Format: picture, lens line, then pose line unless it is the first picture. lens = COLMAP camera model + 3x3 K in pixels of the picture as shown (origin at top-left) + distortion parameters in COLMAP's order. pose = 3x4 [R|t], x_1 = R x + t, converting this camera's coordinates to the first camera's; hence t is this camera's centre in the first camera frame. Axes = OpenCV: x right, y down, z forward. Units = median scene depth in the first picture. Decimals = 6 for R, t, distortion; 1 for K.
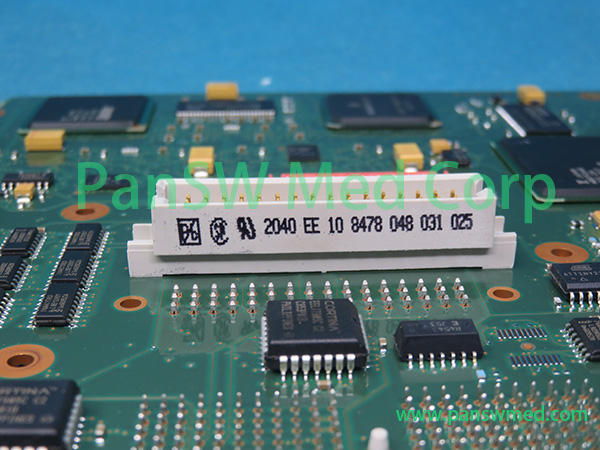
lens RADIAL K [[934.9, 0, 300.0], [0, 934.9, 225.0], [0, 0, 1]] dist [-0.159955, -0.076236]
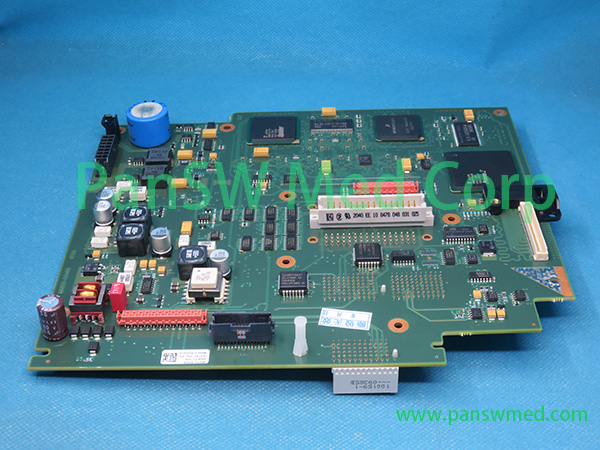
lens RADIAL K [[934.9, 0, 300.0], [0, 934.9, 225.0], [0, 0, 1]] dist [-0.159955, -0.076236]
pose [[0.998215, 0.013151, -0.058261, -0.033322], [0.002244, 0.966508, 0.256625, -0.794636], [0.059685, -0.256298, 0.964753, -2.127606]]
